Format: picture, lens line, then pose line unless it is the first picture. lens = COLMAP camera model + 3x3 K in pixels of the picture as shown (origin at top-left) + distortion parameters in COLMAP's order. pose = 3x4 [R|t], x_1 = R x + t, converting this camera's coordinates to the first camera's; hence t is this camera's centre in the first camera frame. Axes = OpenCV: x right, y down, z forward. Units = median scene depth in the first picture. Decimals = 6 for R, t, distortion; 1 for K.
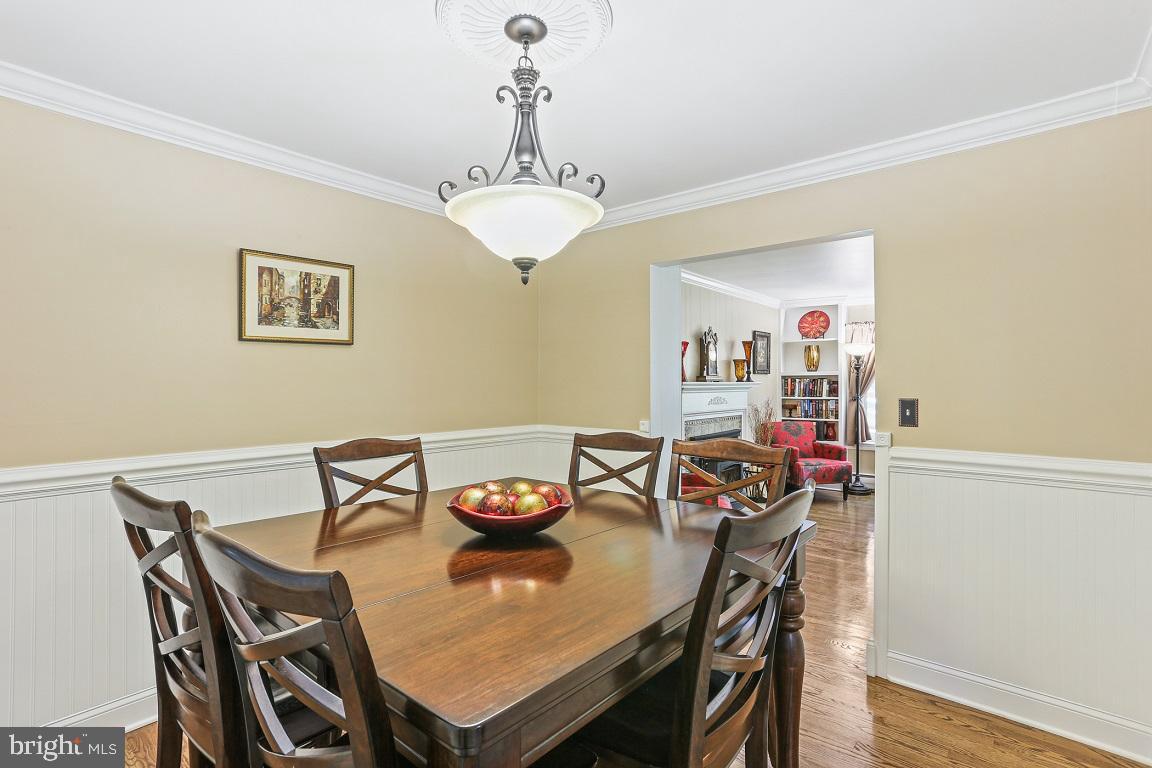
lens RADIAL K [[550.3, 0, 572.3], [0, 550.3, 380.8], [0, 0, 1]] dist [-0.045901, 0.027093]
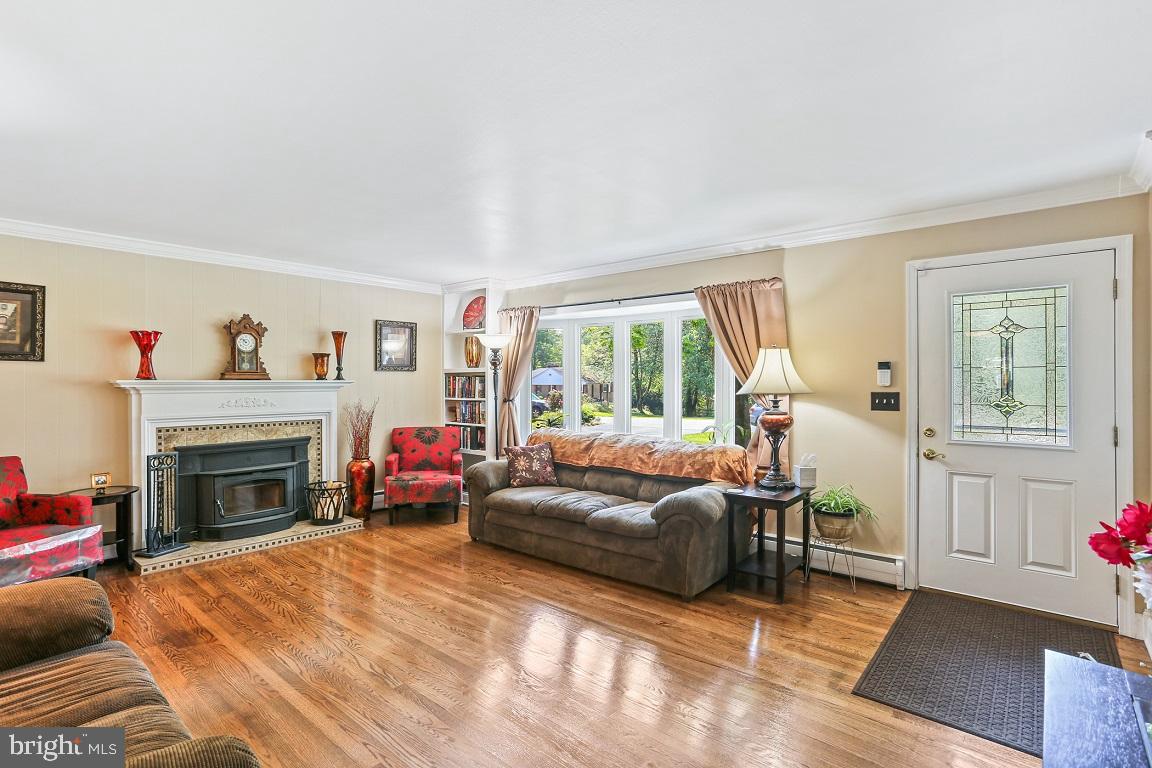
lens RADIAL K [[562.8, 0, 571.7], [0, 562.8, 372.1], [0, 0, 1]] dist [-0.043499, 0.029075]
pose [[0.999975, -0.000663, -0.007055, 0.615394], [0.000578, 0.999928, -0.011957, 0.000177], [0.007062, 0.011953, 0.999904, 0.128778]]
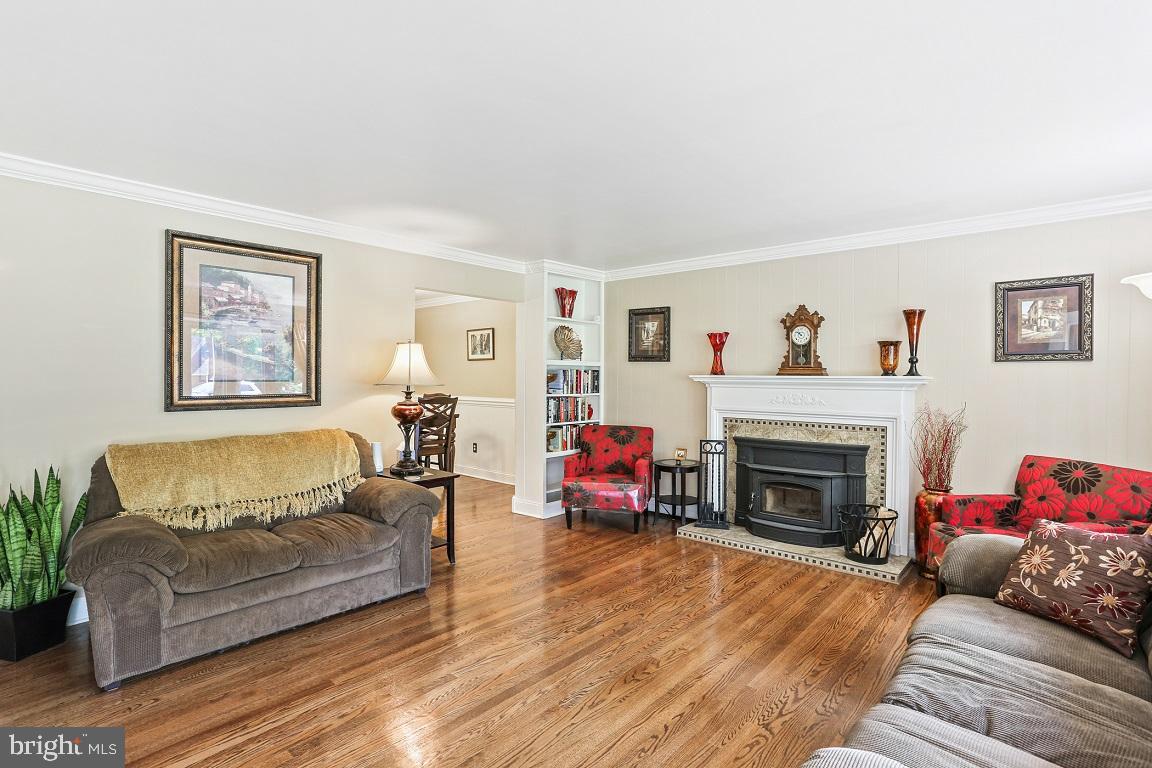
lens RADIAL K [[562.8, 0, 571.7], [0, 562.8, 372.1], [0, 0, 1]] dist [-0.043499, 0.029075]
pose [[-0.021080, -0.006393, -0.999757, 0.859635], [-0.003060, 0.999975, -0.006330, 0.002582], [0.999773, 0.002926, -0.021099, 0.565360]]
